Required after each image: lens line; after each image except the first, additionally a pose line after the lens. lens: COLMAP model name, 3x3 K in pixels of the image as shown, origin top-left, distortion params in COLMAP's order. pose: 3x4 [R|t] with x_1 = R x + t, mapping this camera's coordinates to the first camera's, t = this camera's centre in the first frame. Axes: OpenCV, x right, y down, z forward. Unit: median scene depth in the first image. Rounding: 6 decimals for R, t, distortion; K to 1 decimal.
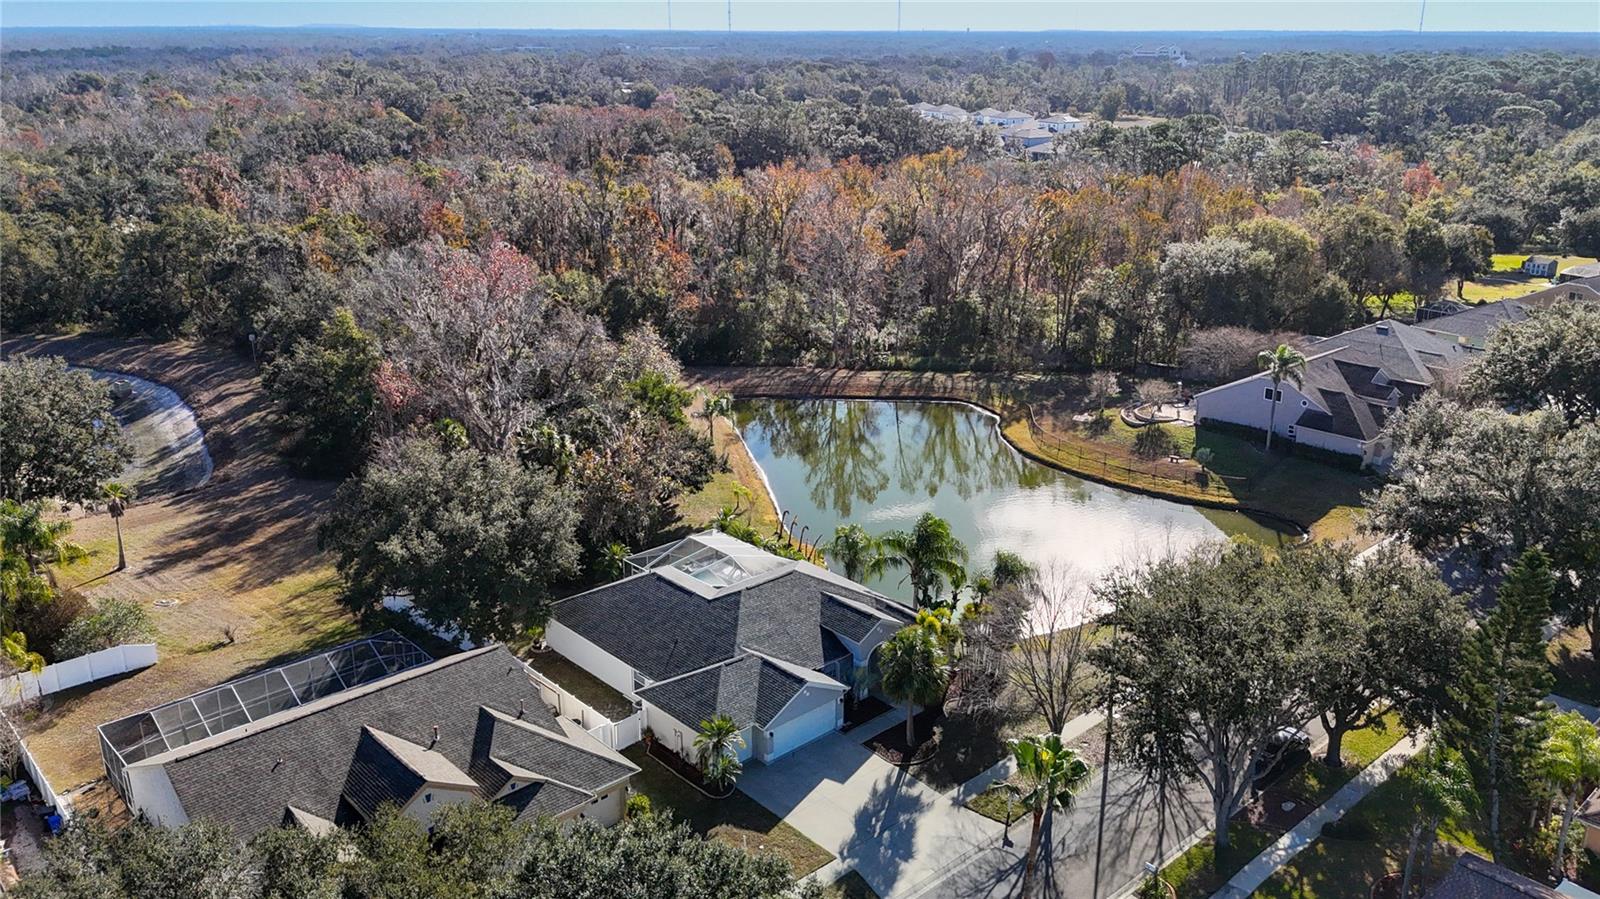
lens RADIAL K [[1248.8, 0, 845.3], [0, 1248.8, 415.9], [0, 0, 1]] dist [0.151468, -0.176925]
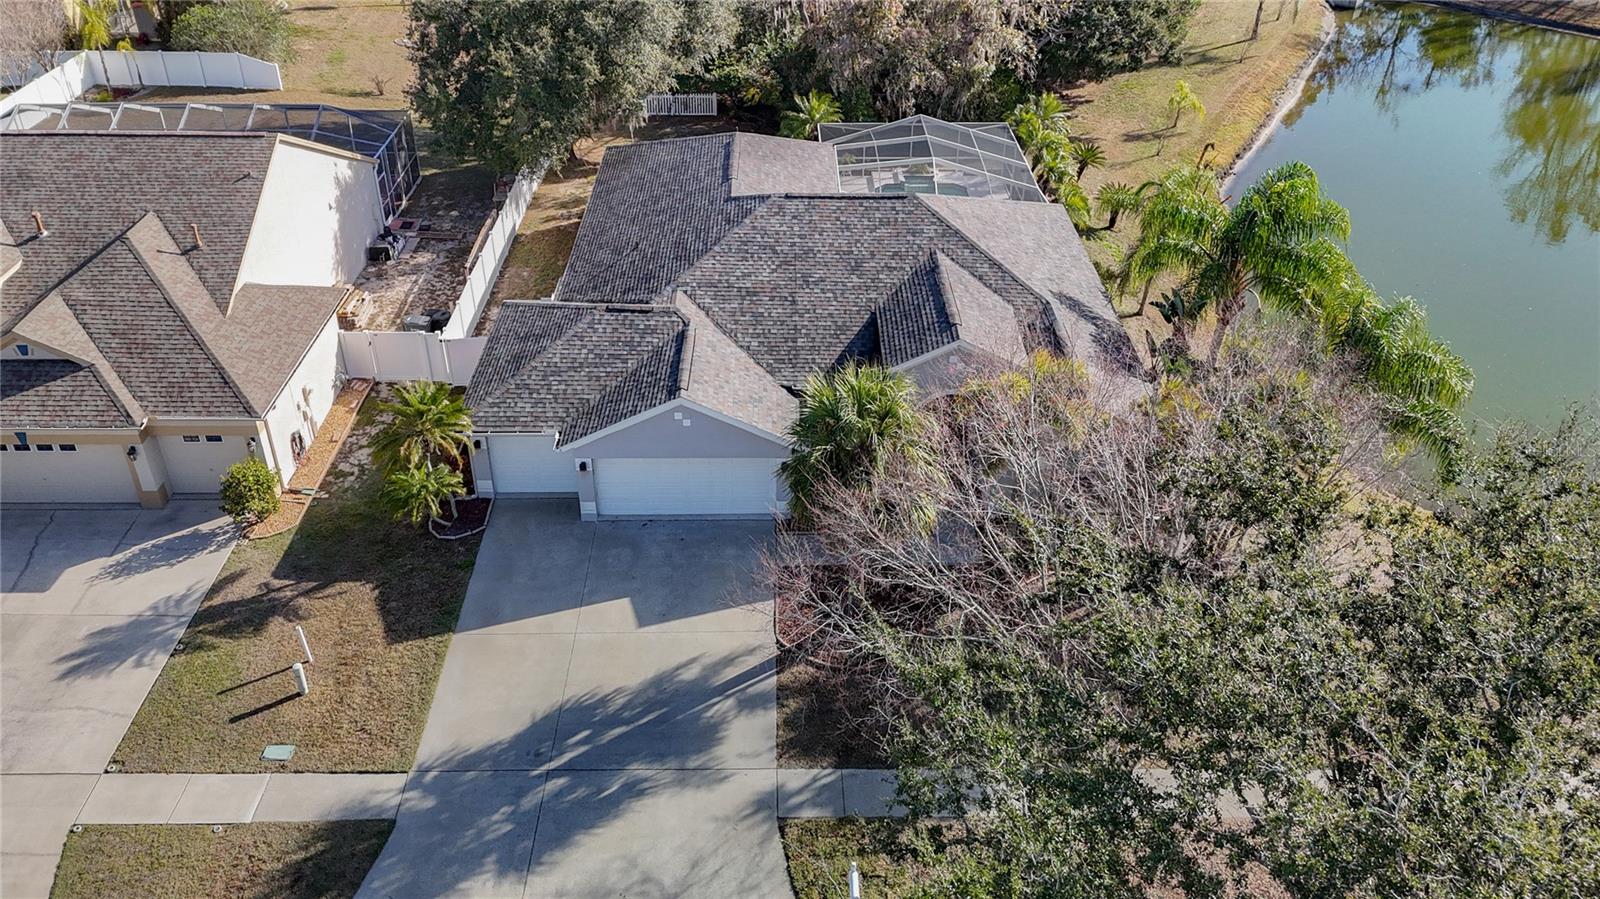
lens RADIAL K [[1245.5, 0, 795.2], [0, 1245.5, 355.9], [0, 0, 1]] dist [0.126607, -0.173821]
pose [[0.738375, 0.344865, -0.579543, 0.247668], [-0.203334, 0.933212, 0.296260, 0.052266], [0.643006, -0.100910, 0.759184, 0.654476]]
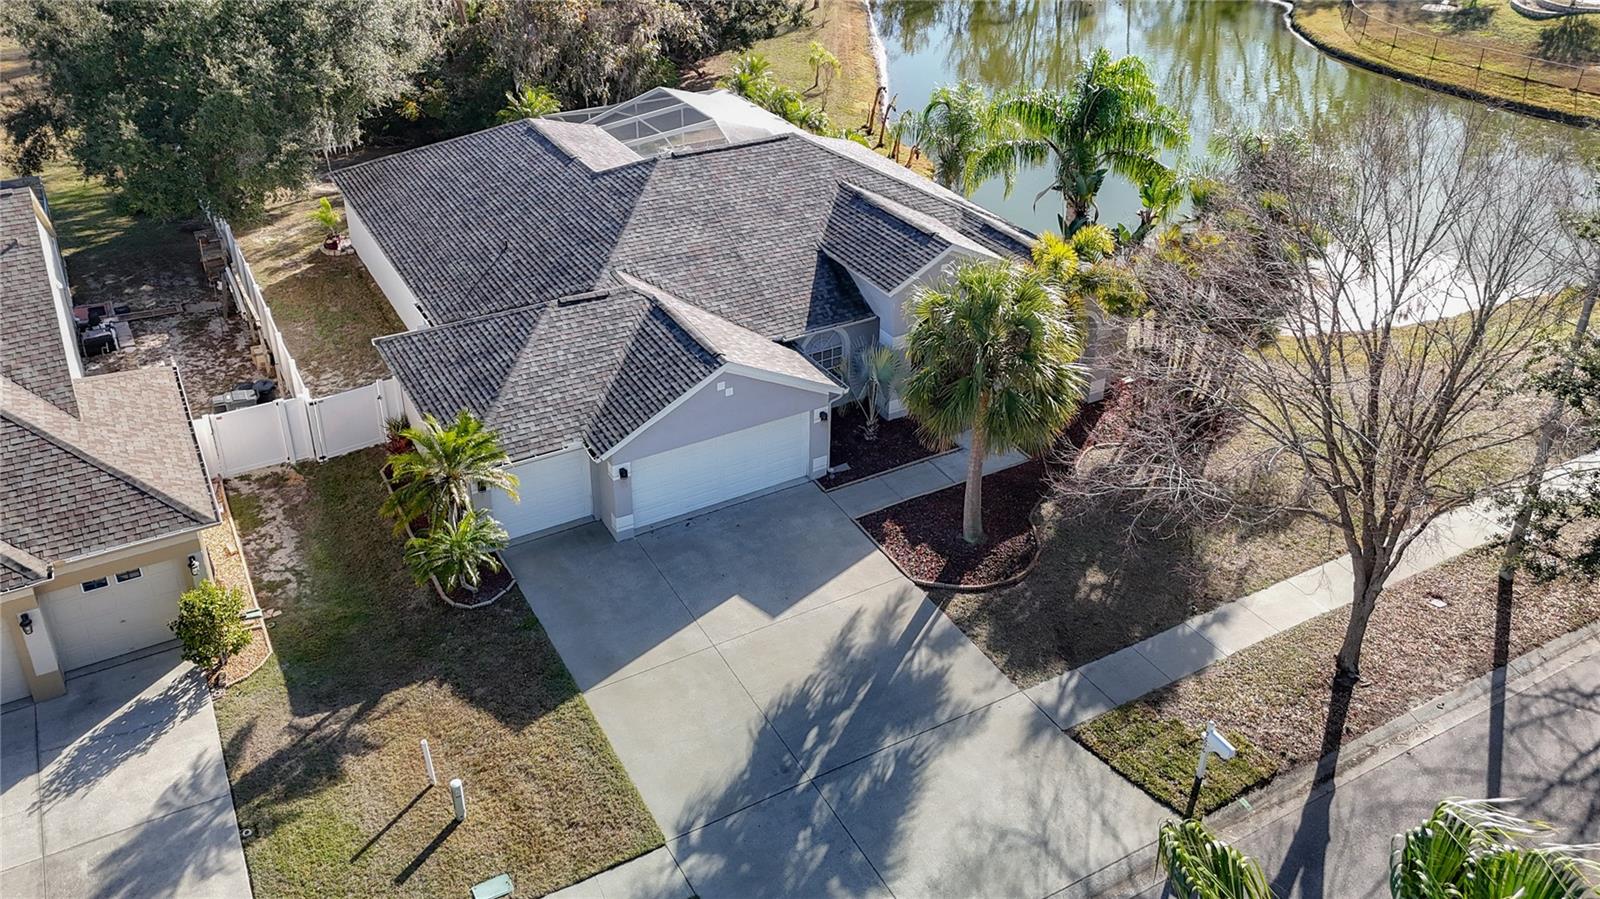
lens RADIAL K [[1290.1, 0, 797.2], [0, 1290.1, 321.4], [0, 0, 1]] dist [0.082987, -0.083129]
pose [[0.971307, 0.108270, -0.211757, 0.076438], [-0.072097, 0.982516, 0.171650, 0.119424], [0.226639, -0.151458, 0.962131, 0.577929]]
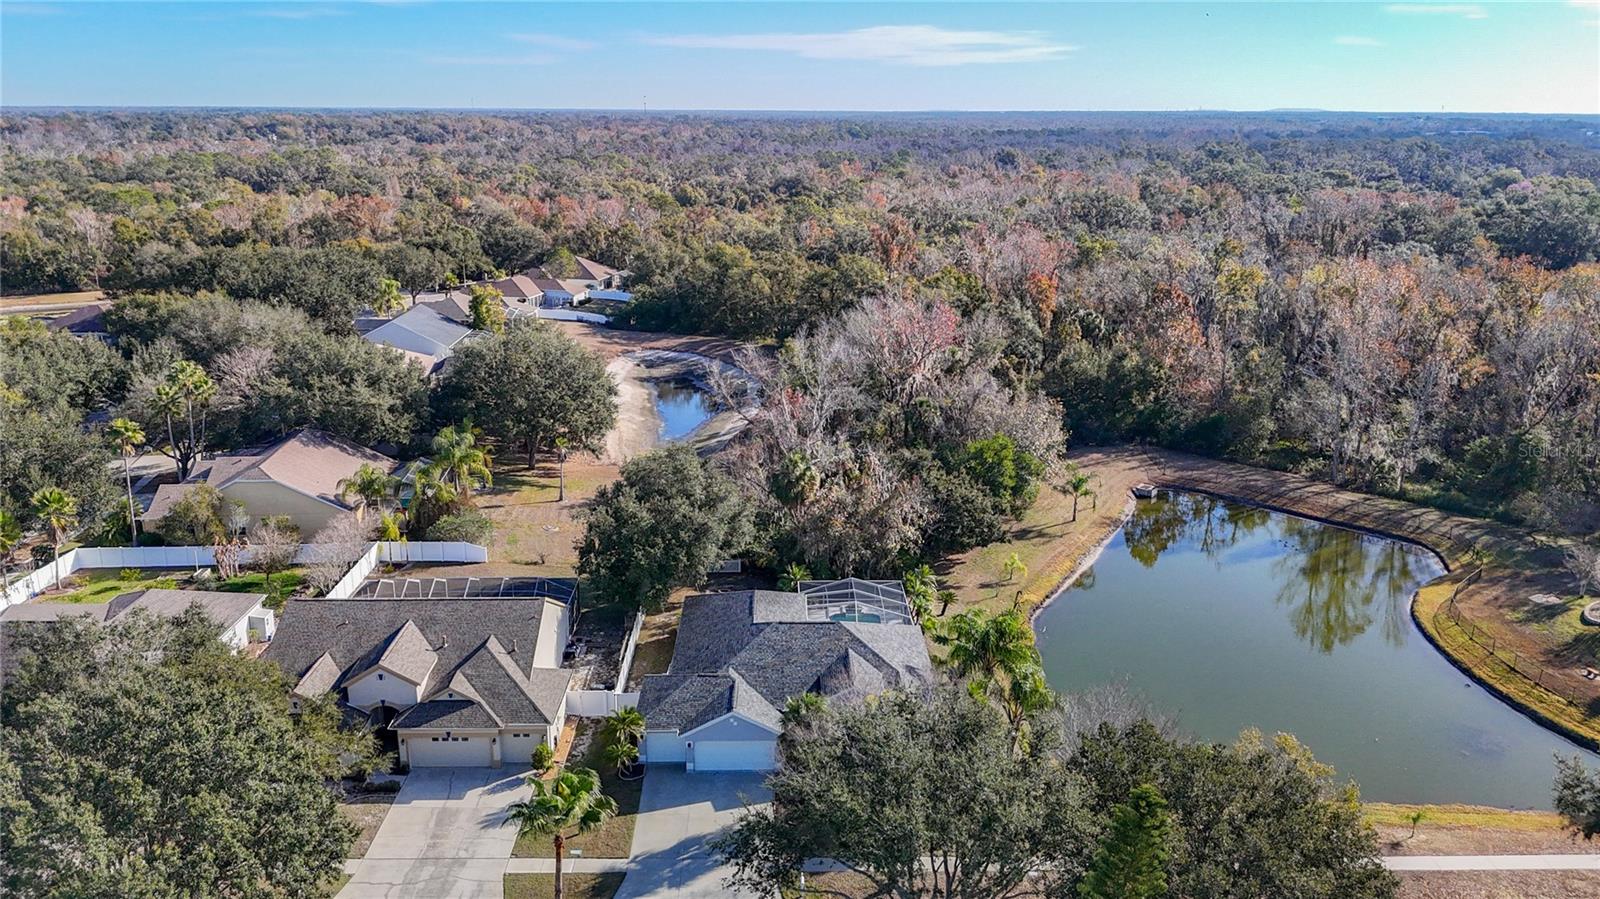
lens RADIAL K [[1227.9, 0, 802.7], [0, 1227.9, 420.2], [0, 0, 1]] dist [0.119702, -0.173249]
pose [[0.742583, 0.165623, -0.648952, 0.624188], [-0.197711, 0.979970, 0.023867, -0.063946], [0.639906, 0.110582, 0.760455, 0.205170]]
